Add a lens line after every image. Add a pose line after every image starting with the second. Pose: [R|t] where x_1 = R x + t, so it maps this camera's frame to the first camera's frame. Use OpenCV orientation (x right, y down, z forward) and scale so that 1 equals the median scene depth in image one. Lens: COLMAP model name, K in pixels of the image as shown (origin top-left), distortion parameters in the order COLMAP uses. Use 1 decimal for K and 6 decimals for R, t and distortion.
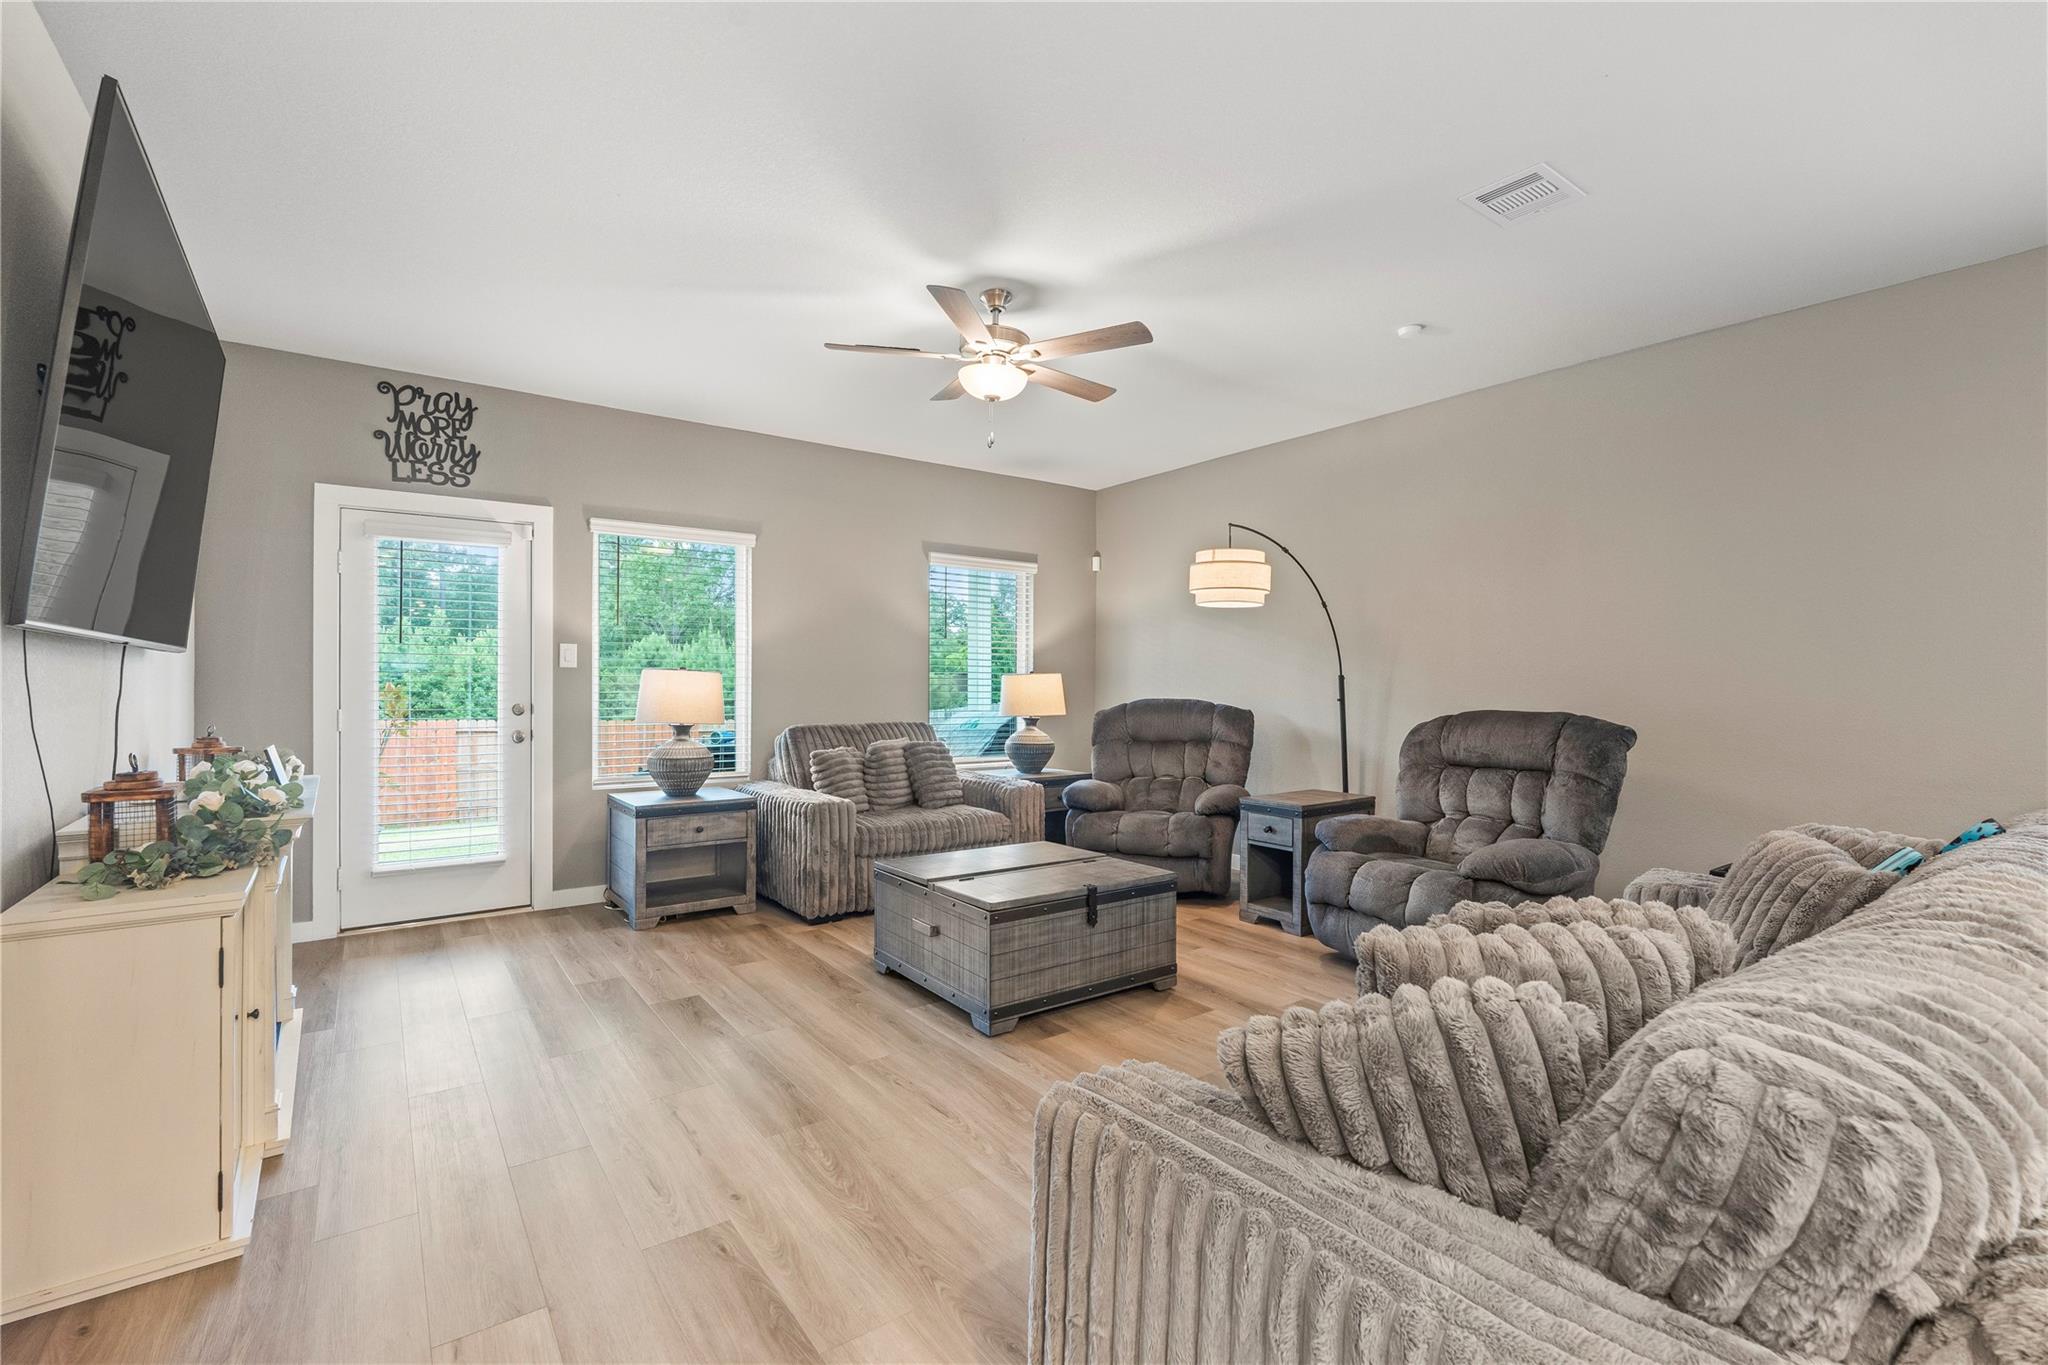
lens RADIAL K [[904.4, 0, 1023.2], [0, 904.4, 683.5], [0, 0, 1]] dist [-0.000814, -0.002179]
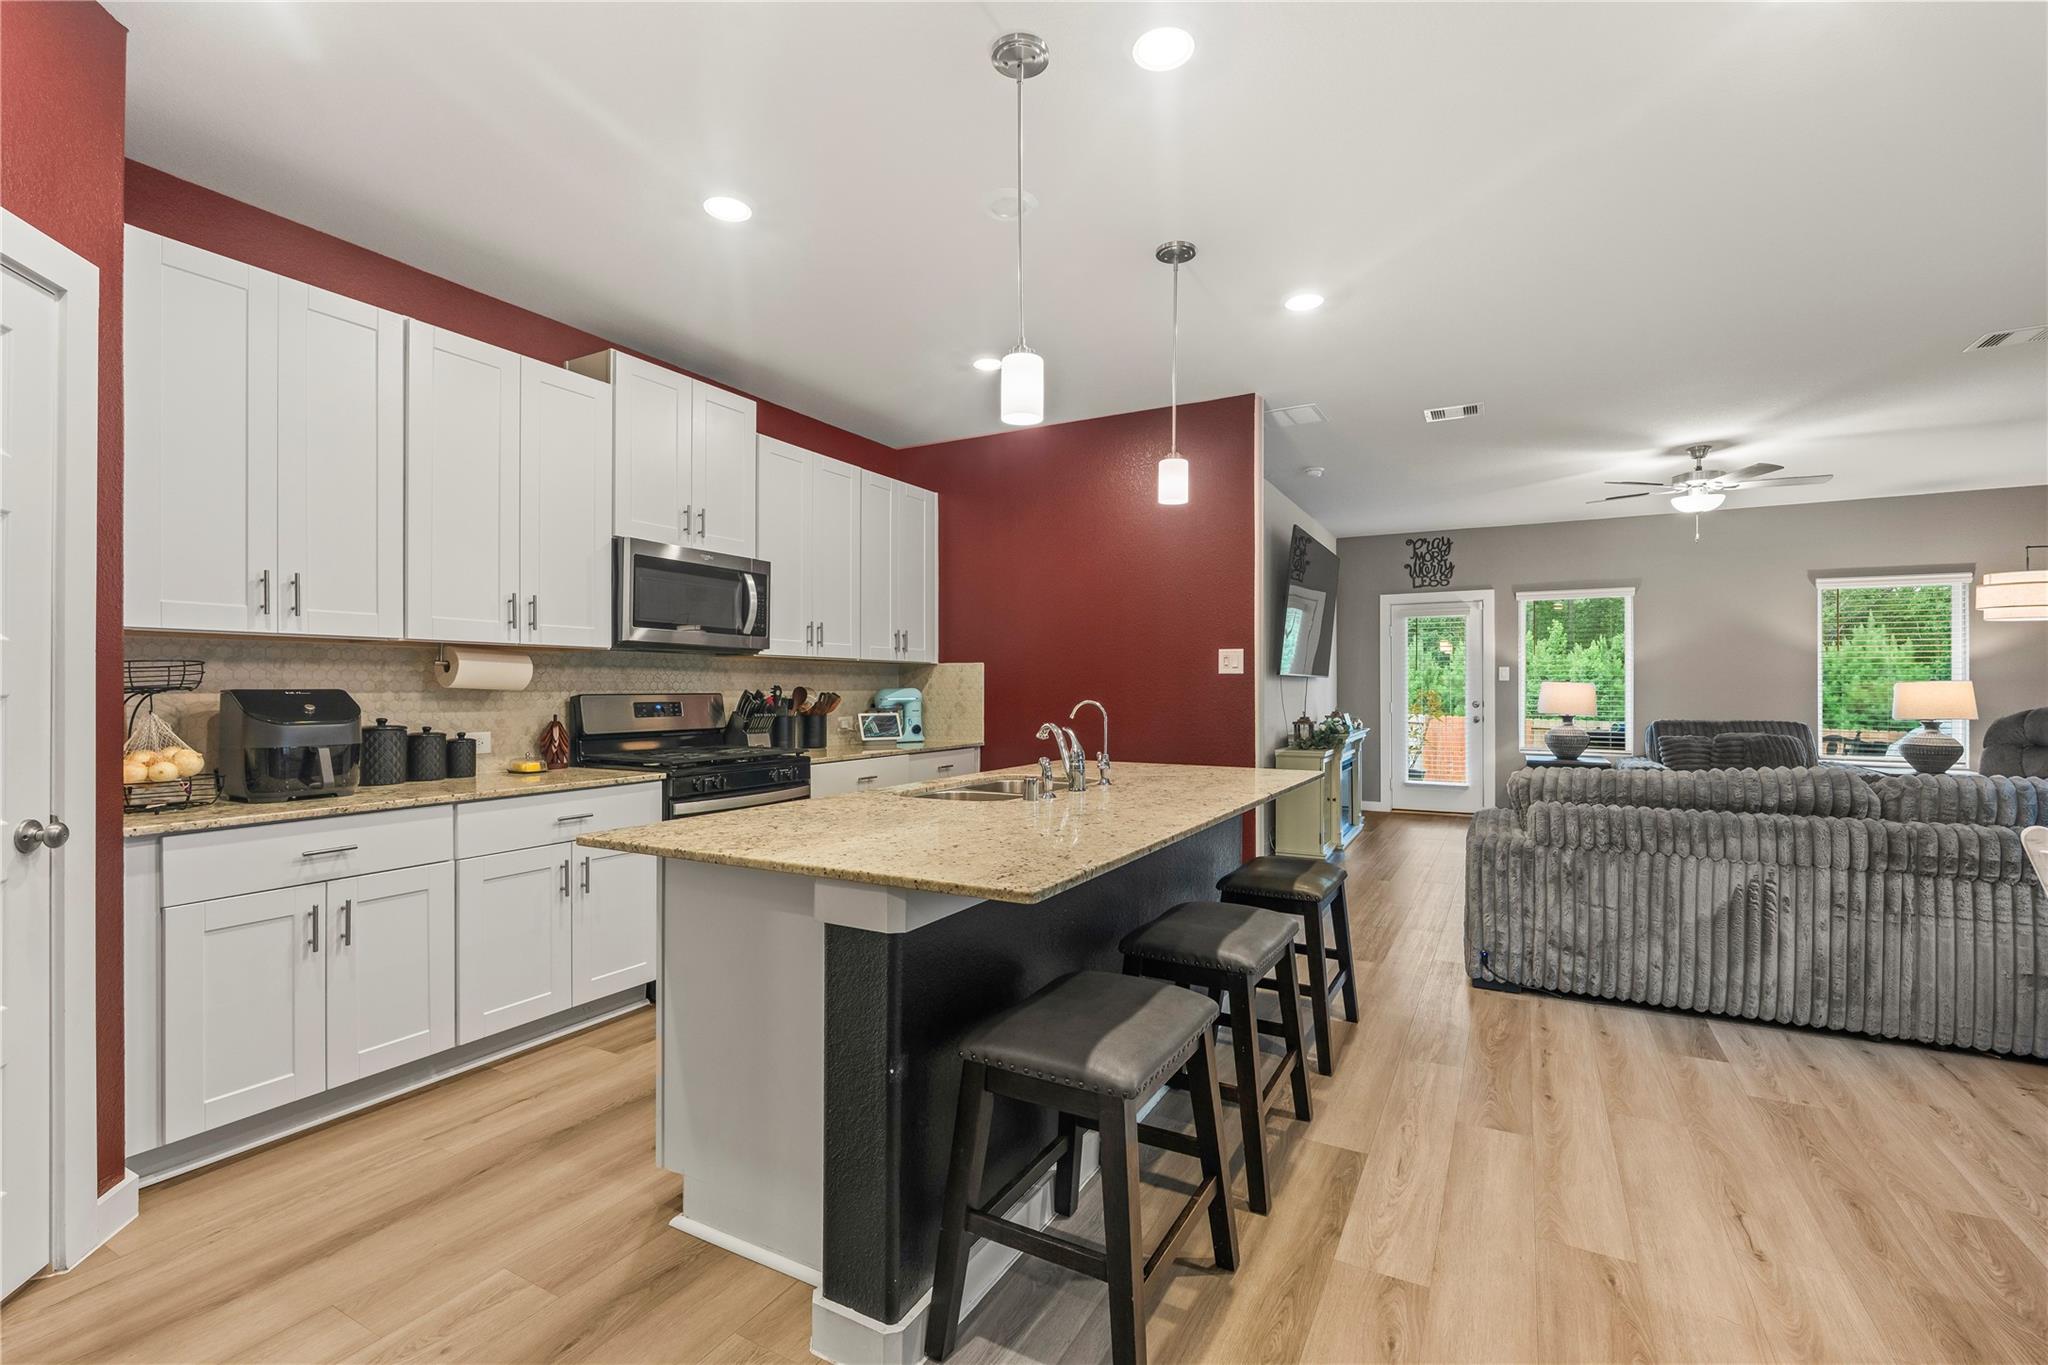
lens RADIAL K [[904.4, 0, 1016.0], [0, 904.4, 683.5], [0, 0, 1]] dist [-0.000814, -0.002179]
pose [[0.427799, -0.005975, -0.903854, 0.717506], [-0.000577, 0.999976, -0.006883, -0.000225], [0.903874, 0.003466, 0.427785, -0.633072]]
